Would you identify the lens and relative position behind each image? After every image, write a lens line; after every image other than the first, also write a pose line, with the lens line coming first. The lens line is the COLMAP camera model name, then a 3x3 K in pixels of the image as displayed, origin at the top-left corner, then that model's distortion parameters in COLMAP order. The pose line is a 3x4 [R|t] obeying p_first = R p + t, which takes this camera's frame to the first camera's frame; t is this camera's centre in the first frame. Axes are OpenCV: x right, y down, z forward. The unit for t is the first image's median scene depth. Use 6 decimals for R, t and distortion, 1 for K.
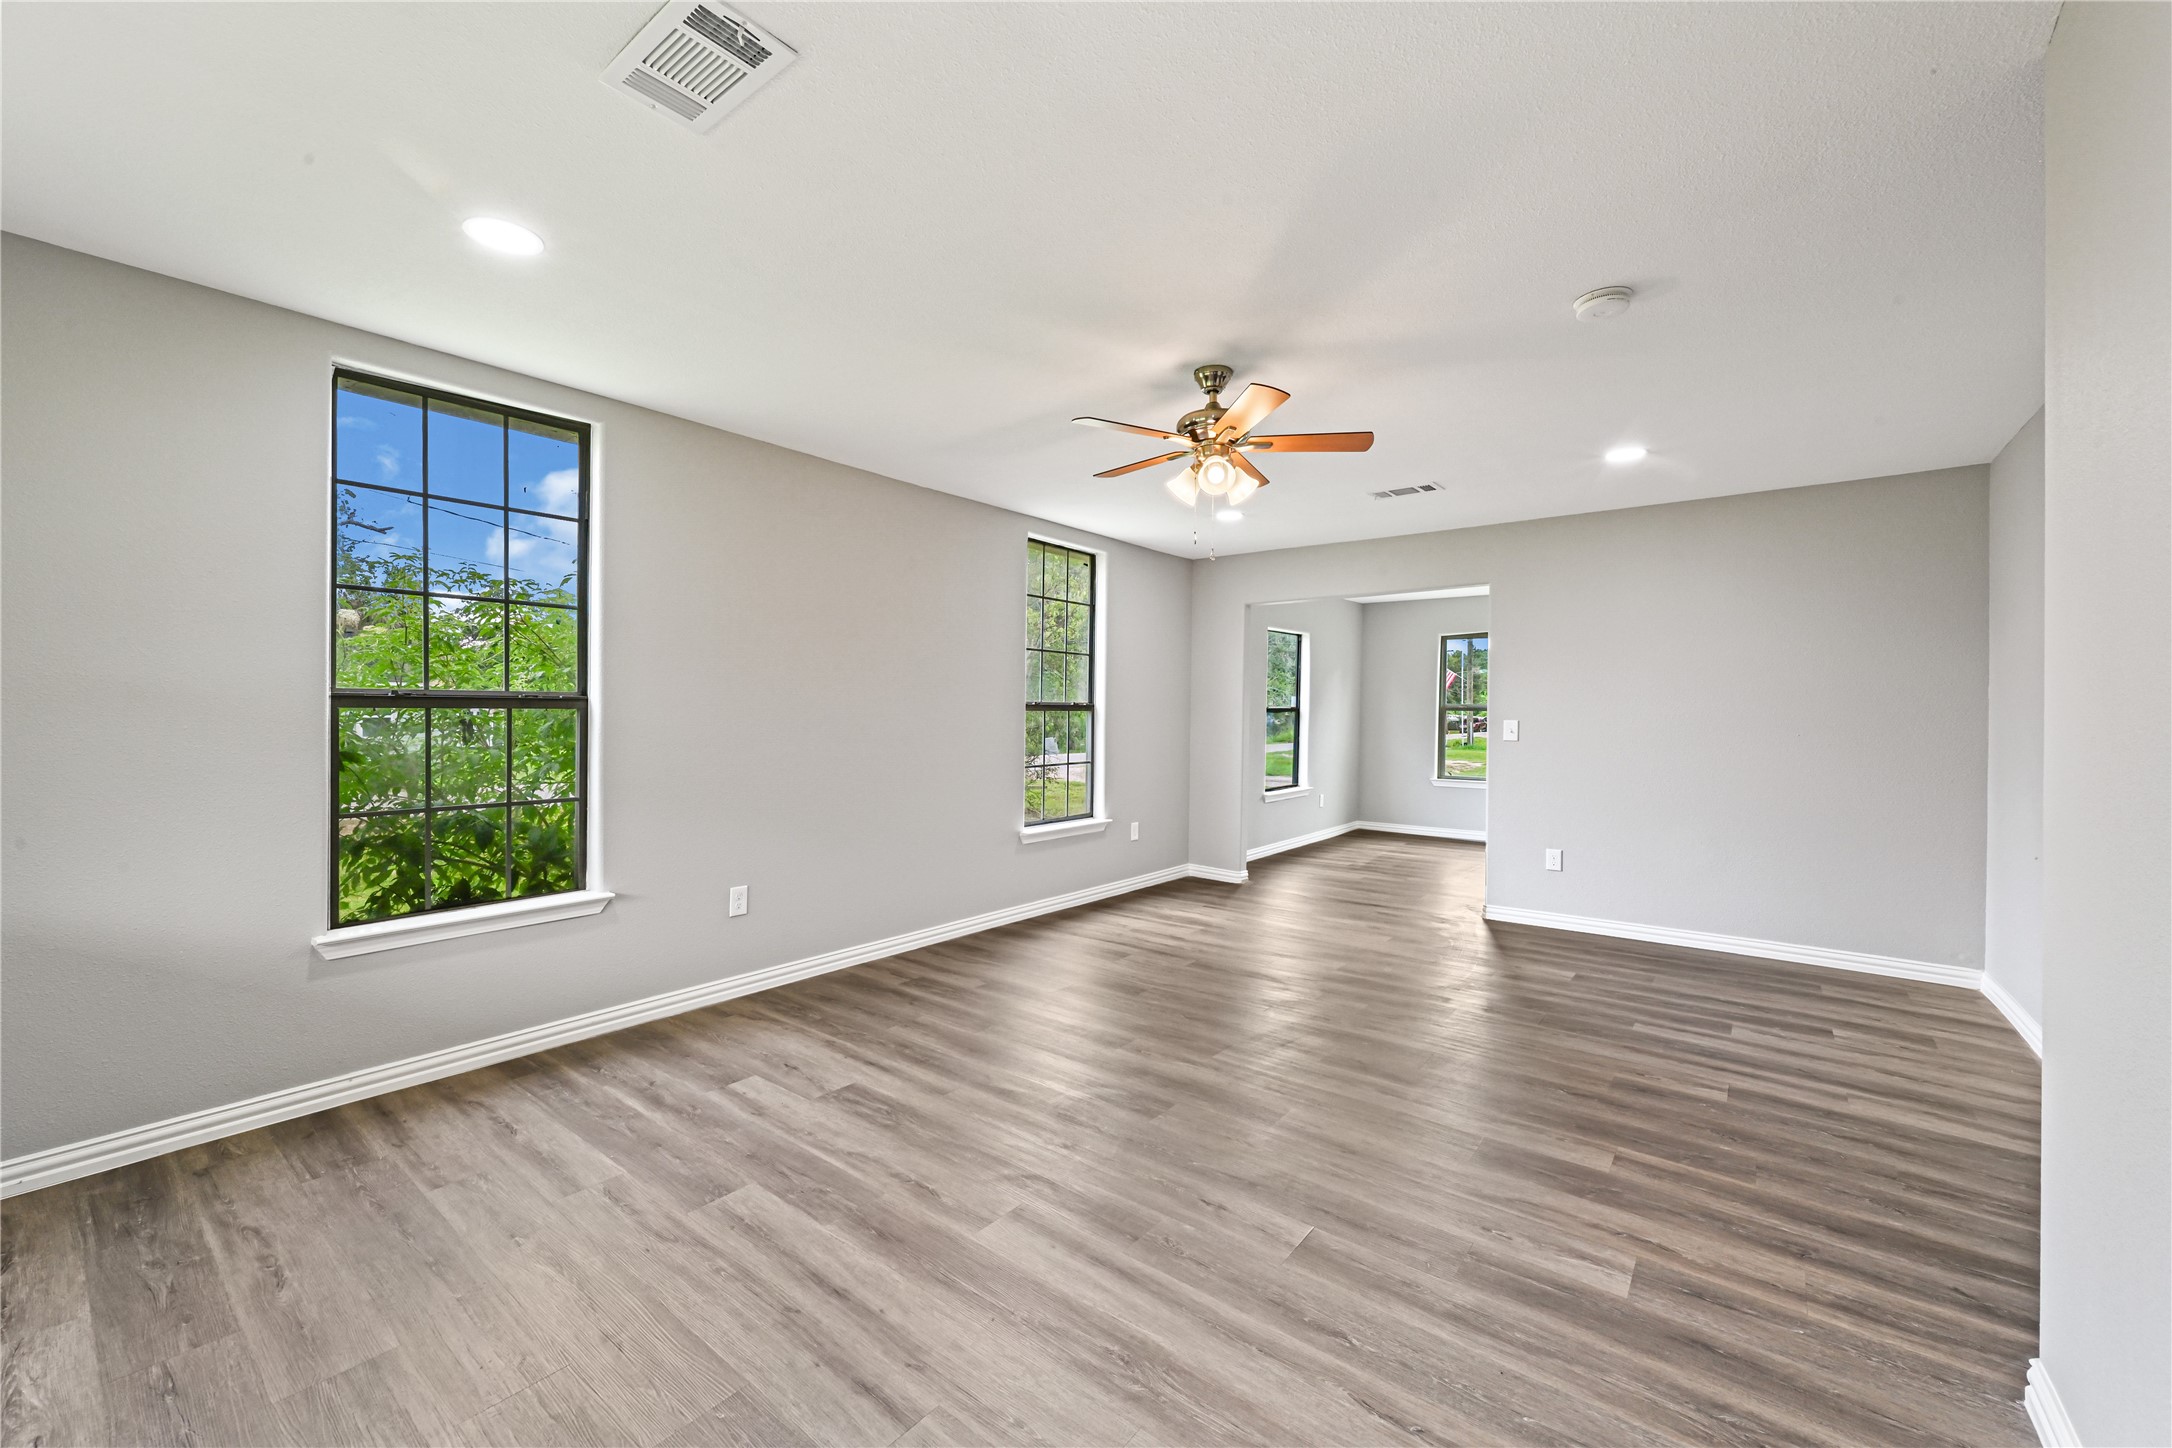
lens RADIAL K [[860.2, 0, 1091.9], [0, 860.2, 723.0], [0, 0, 1]] dist [0.001700, 0.000058]
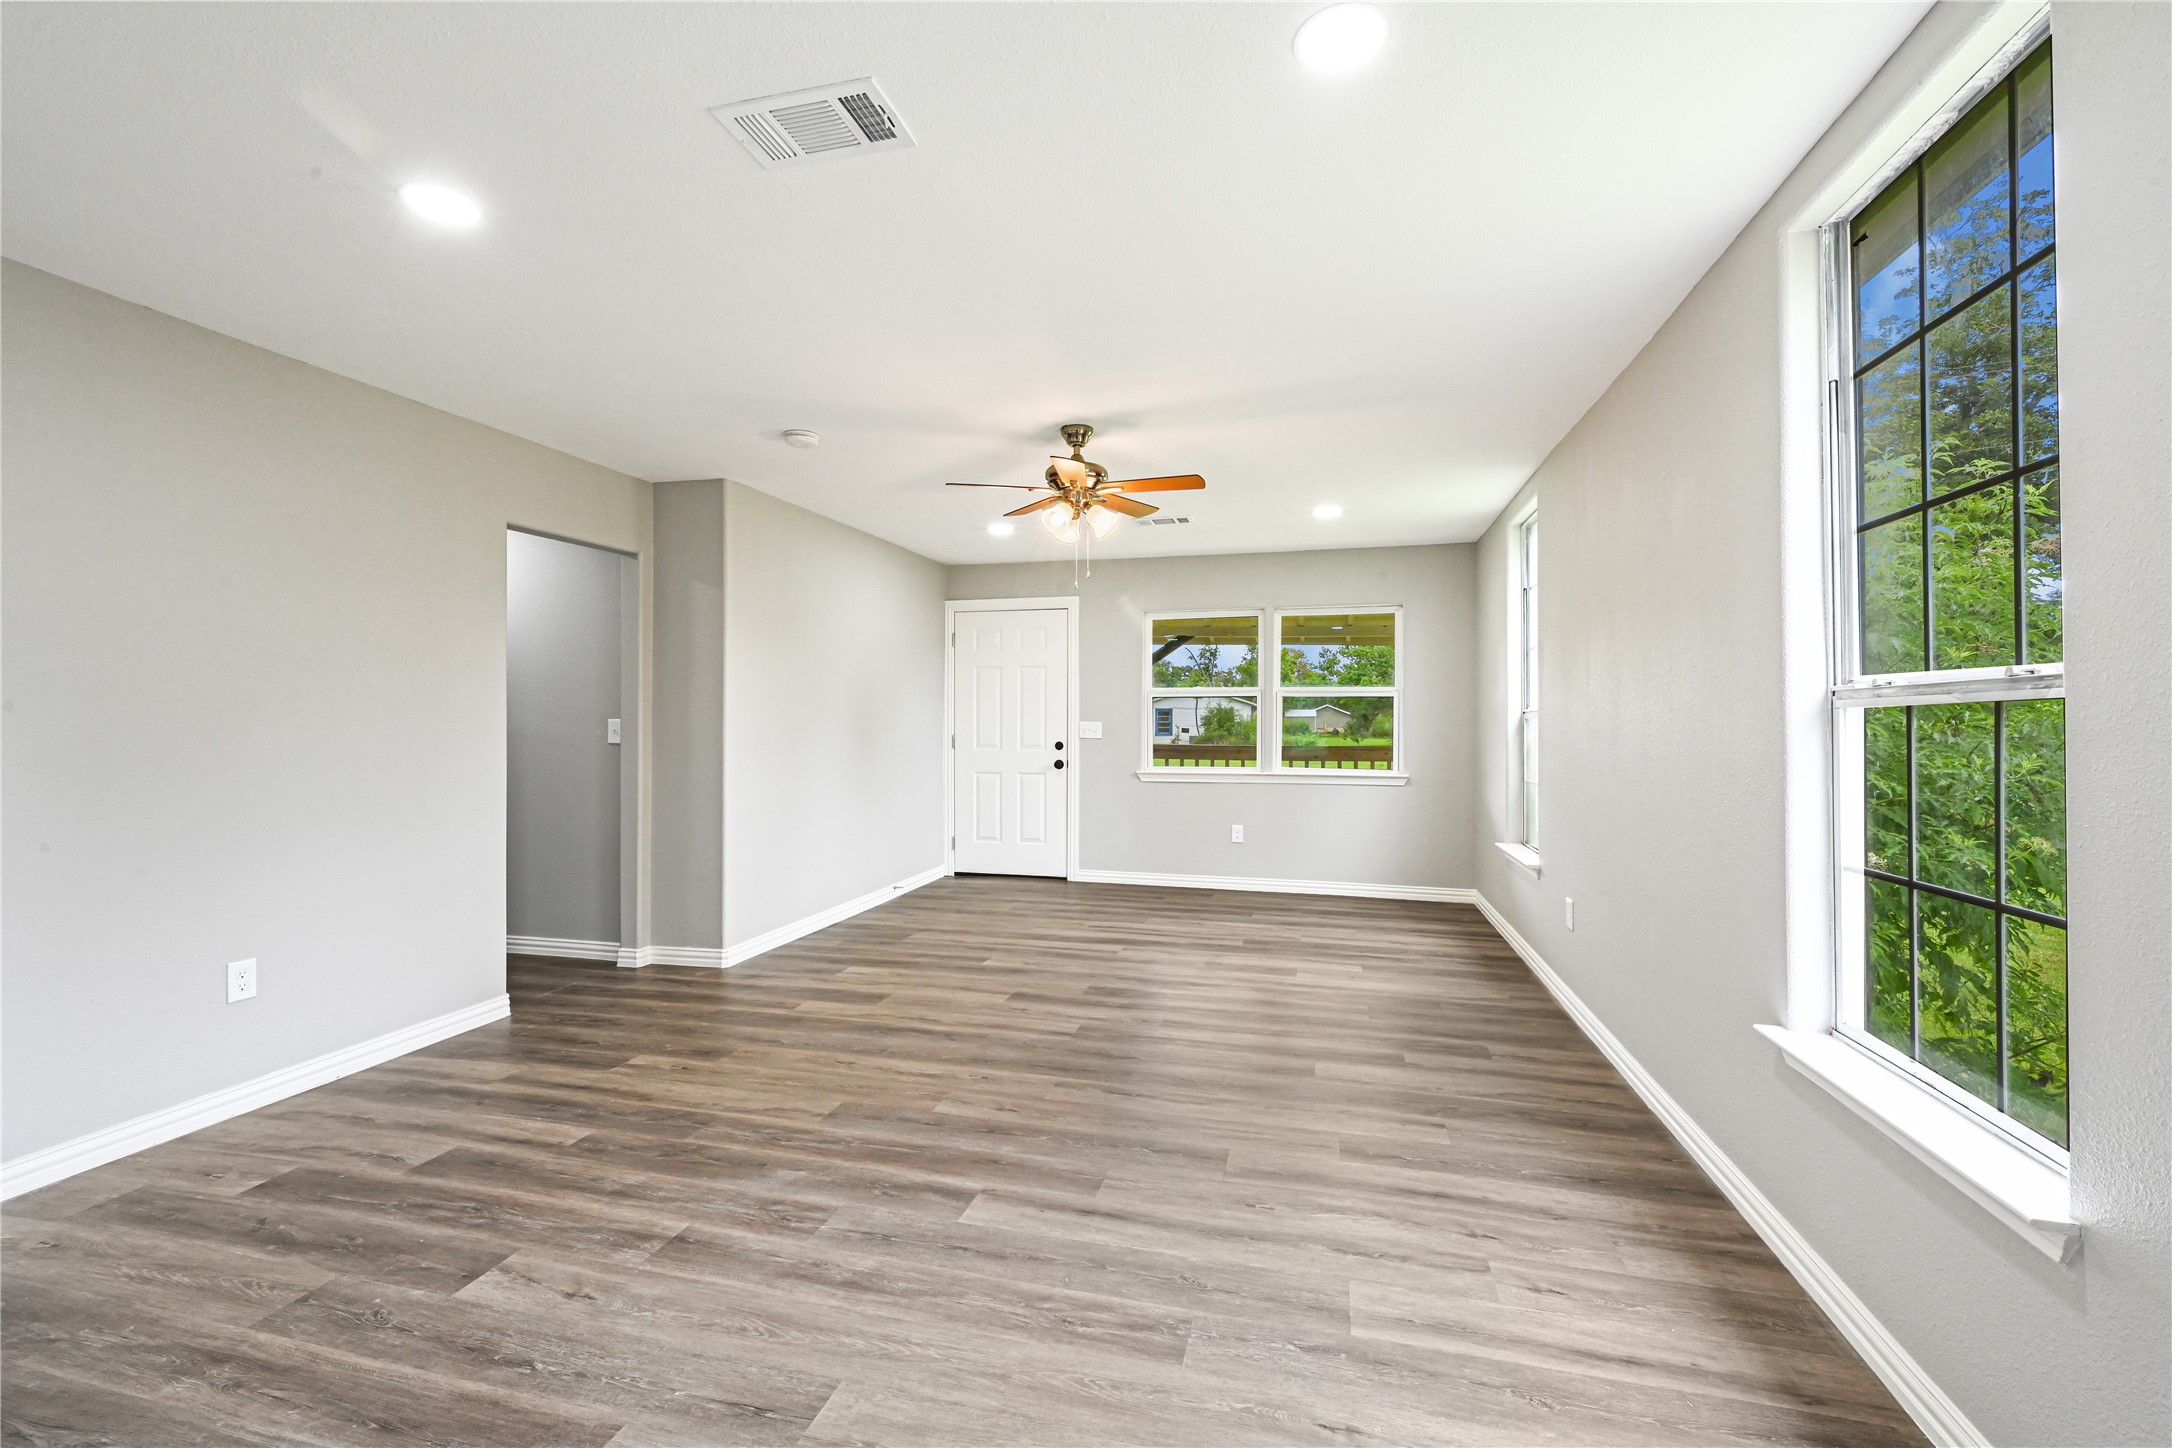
lens RADIAL K [[911.5, 0, 1089.8], [0, 911.5, 720.3], [0, 0, 1]] dist [-0.001605, -0.000106]
pose [[-0.916125, -0.008457, -0.400805, 0.687592], [-0.010294, 0.999944, 0.002430, -0.012075], [0.400762, 0.006352, -0.916160, 2.364760]]
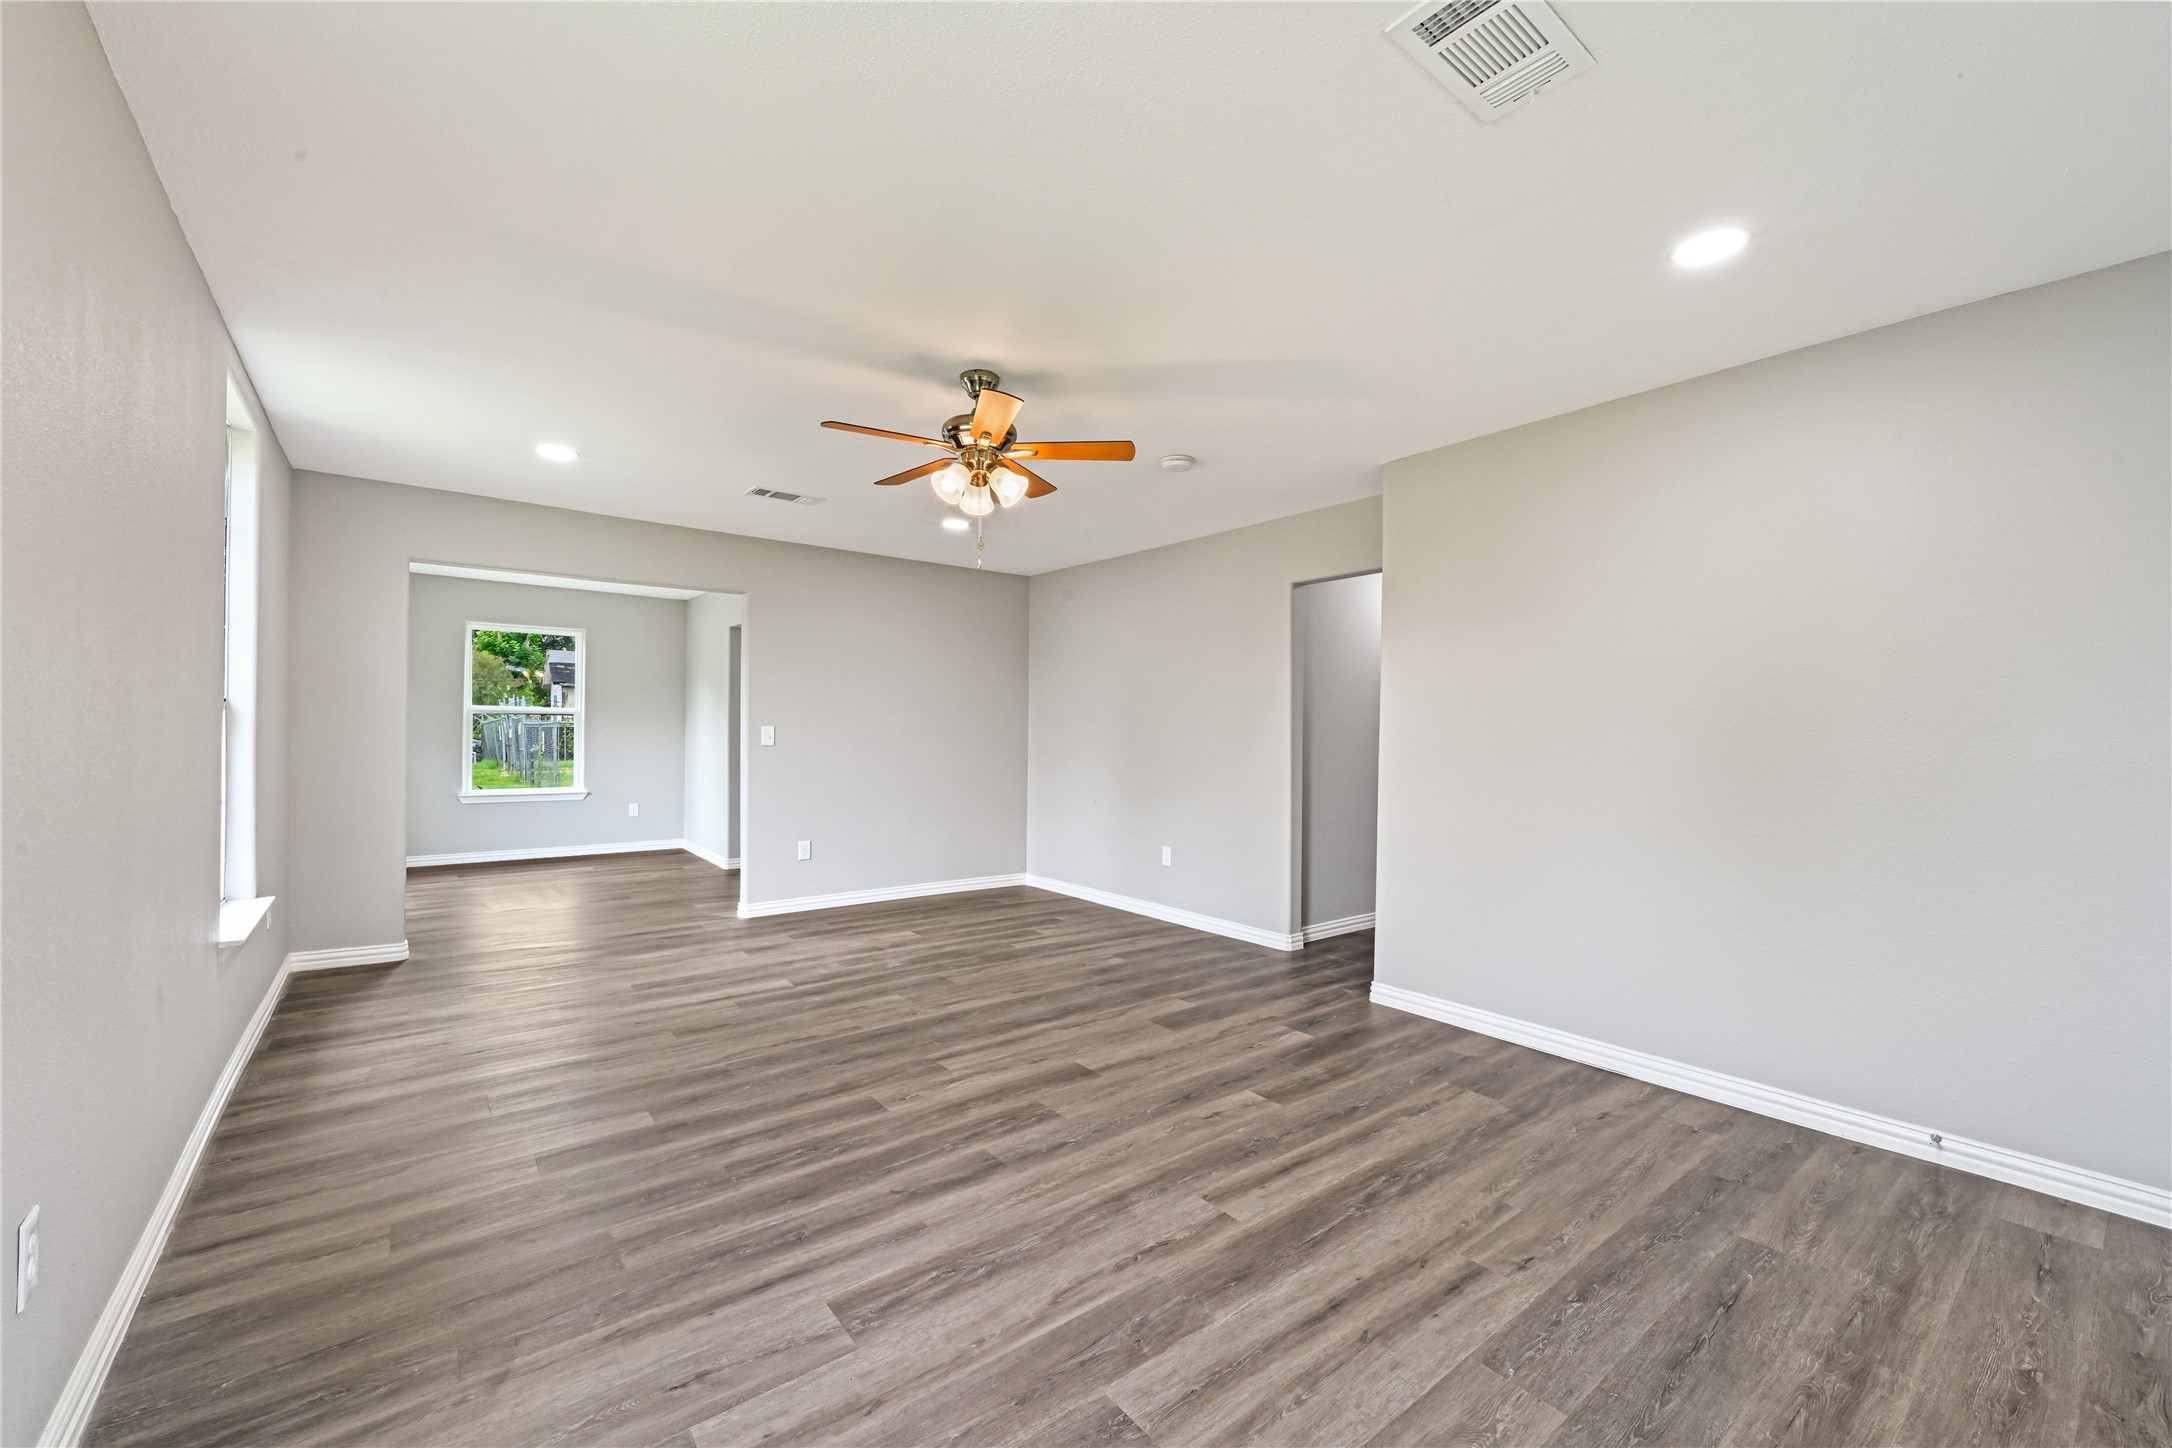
lens RADIAL K [[860.2, 0, 1091.0], [0, 860.2, 740.7], [0, 0, 1]] dist [0.001700, 0.000058]
pose [[0.231704, -0.015022, 0.972670, -0.882518], [-0.002902, 0.999866, 0.016133, -0.008002], [-0.972782, -0.006561, 0.231630, 0.697613]]
